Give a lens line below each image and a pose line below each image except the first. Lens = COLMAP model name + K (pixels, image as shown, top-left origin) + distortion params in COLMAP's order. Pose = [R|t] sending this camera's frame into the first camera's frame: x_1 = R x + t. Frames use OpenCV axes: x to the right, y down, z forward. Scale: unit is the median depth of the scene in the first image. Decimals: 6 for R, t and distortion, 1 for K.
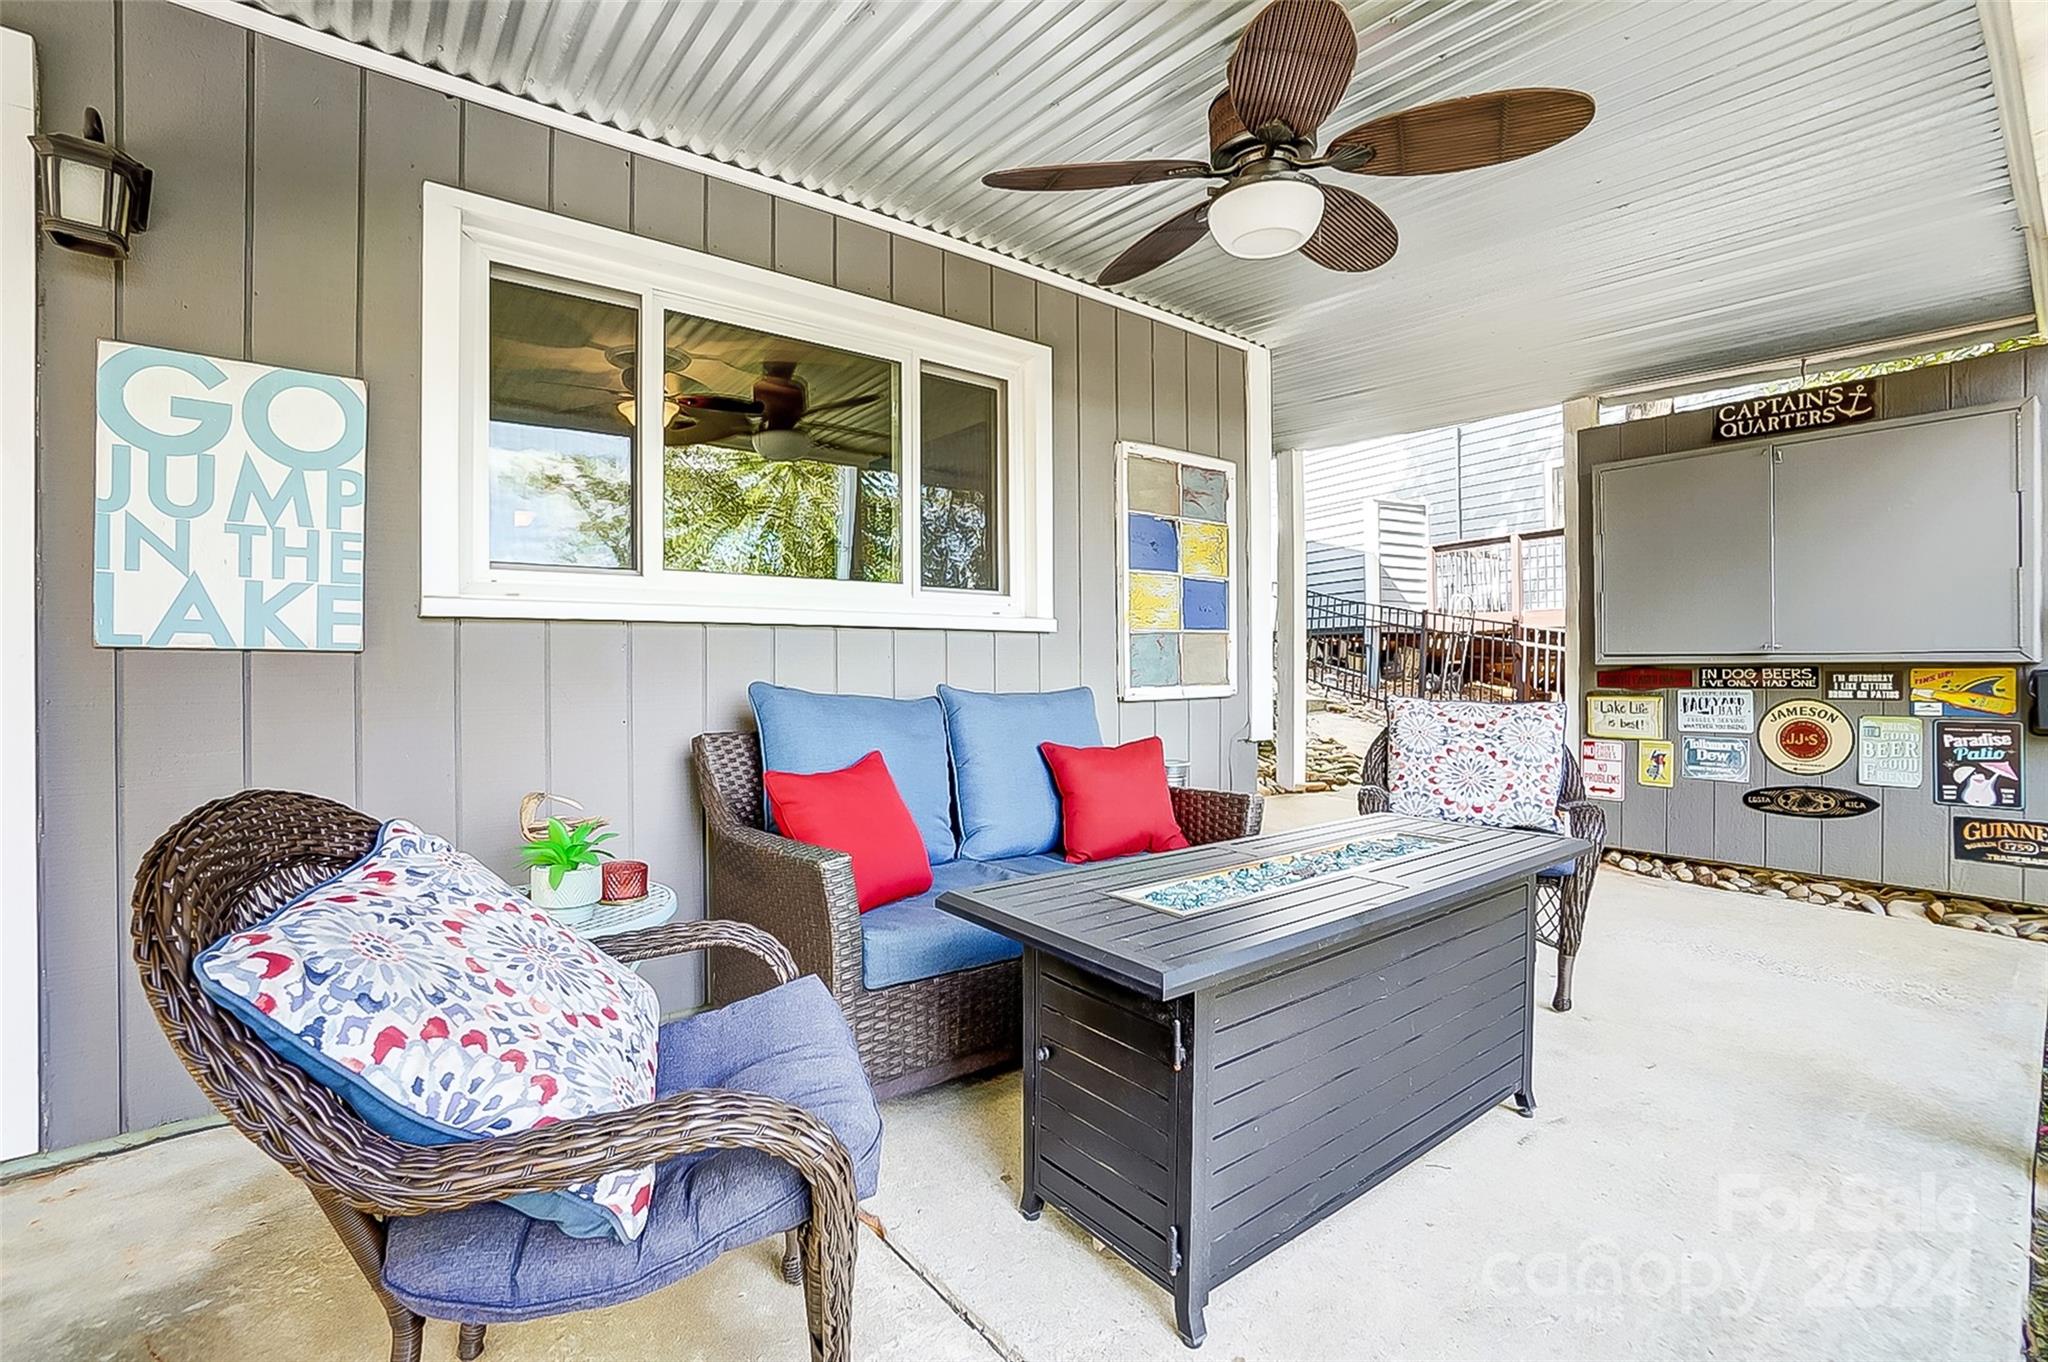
lens RADIAL K [[921.1, 0, 1037.9], [0, 921.1, 665.6], [0, 0, 1]] dist [0.000677, 0.000193]
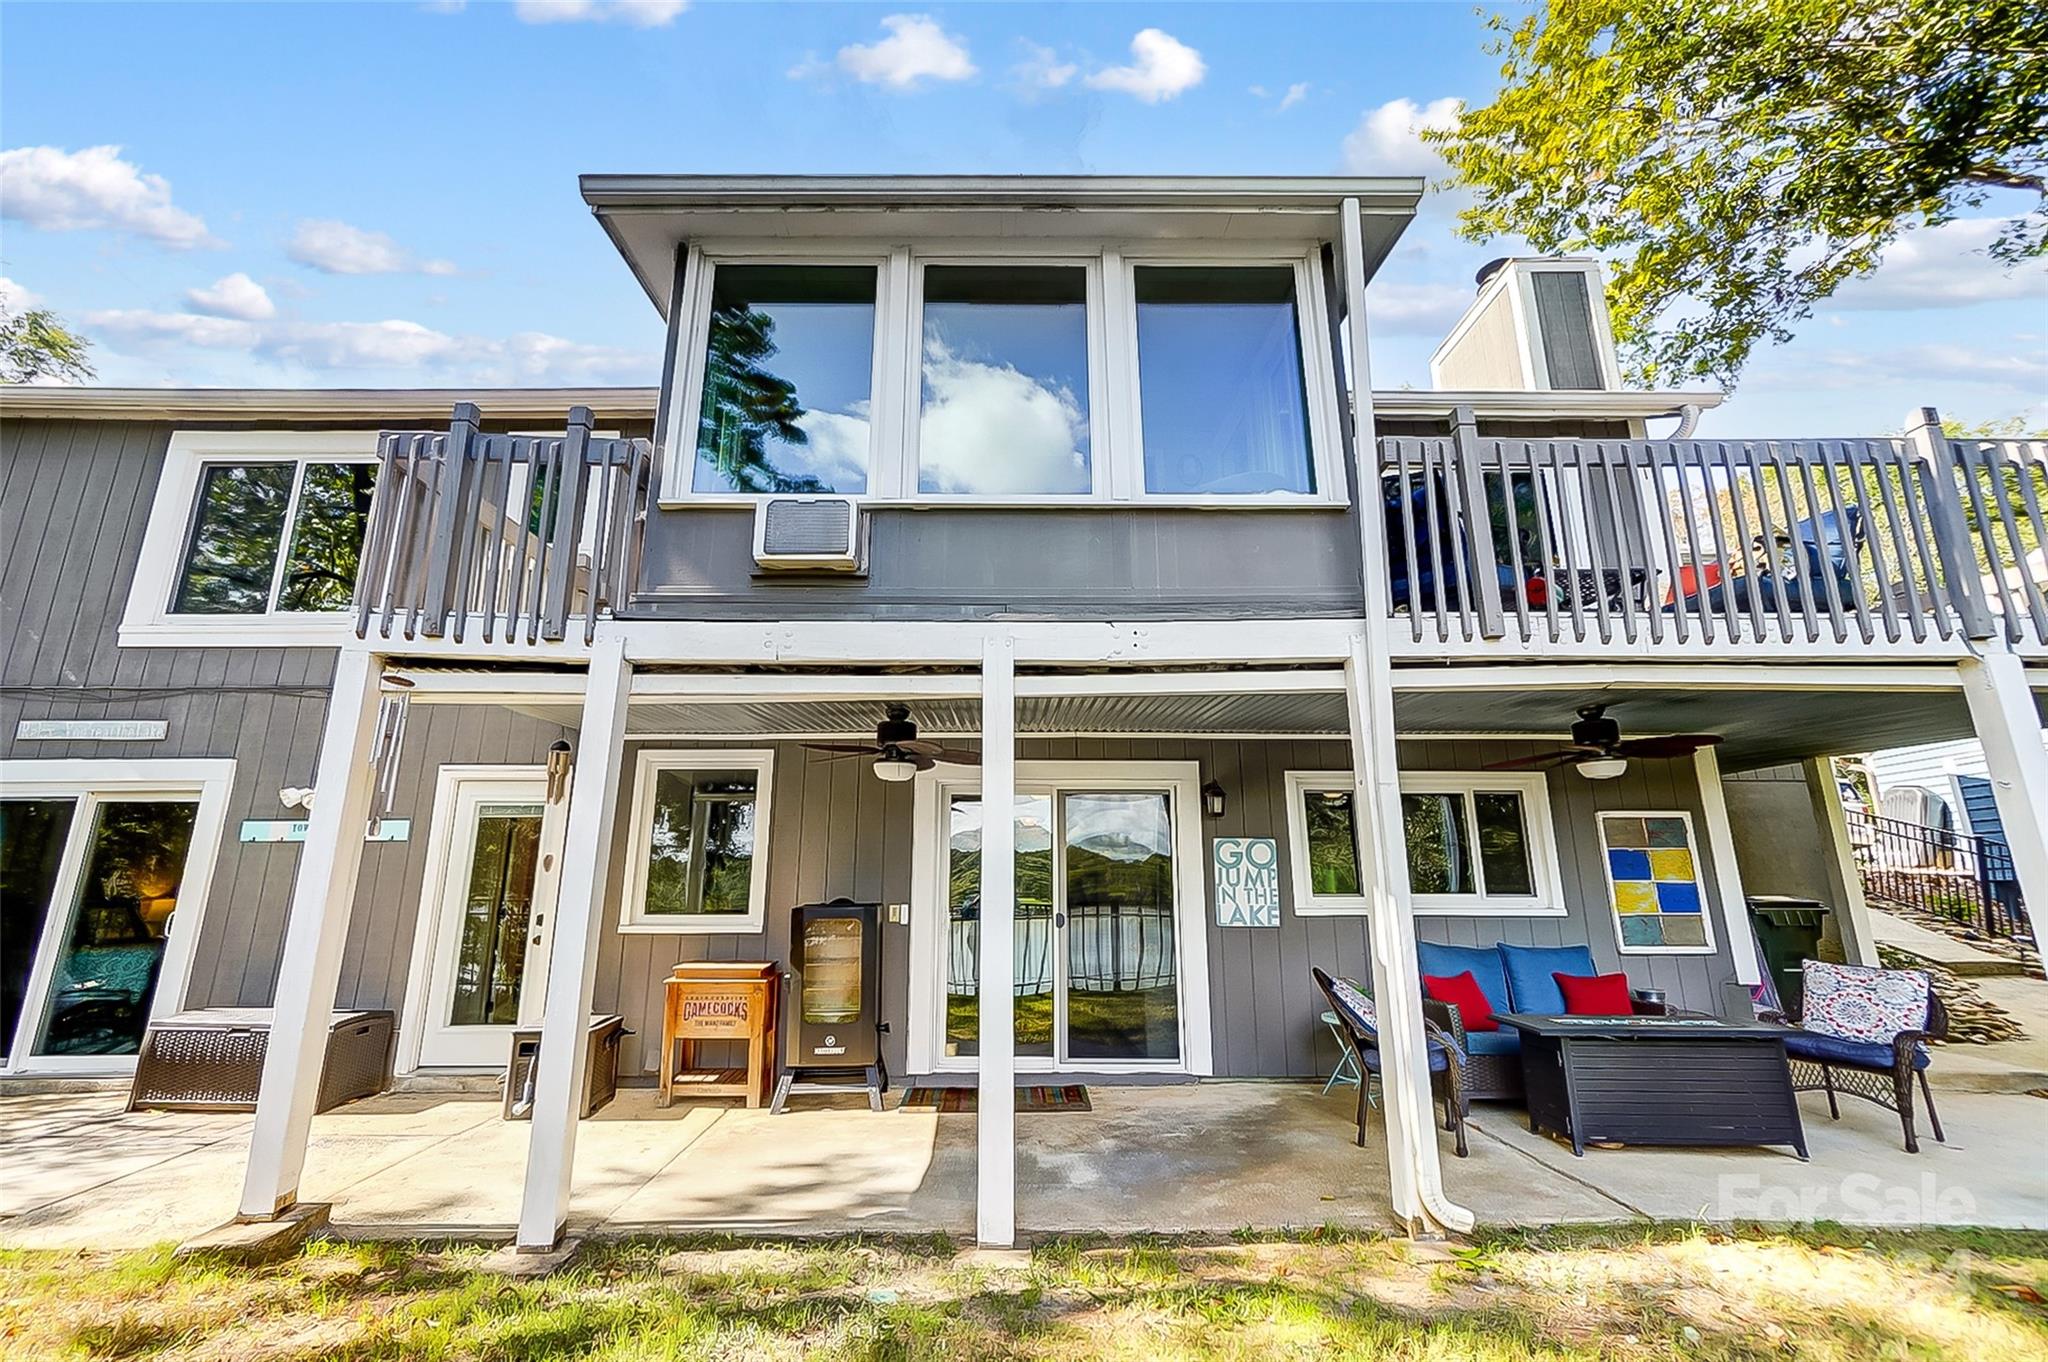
lens RADIAL K [[888.6, 0, 1024.0], [0, 888.6, 681.0], [0, 0, 1]] dist [-0.000441, 0.022717]
pose [[0.787923, -0.145088, -0.598437, 0.371875], [-0.000189, 0.971788, -0.235854, -0.087528], [0.615774, 0.185948, 0.765667, -1.480205]]
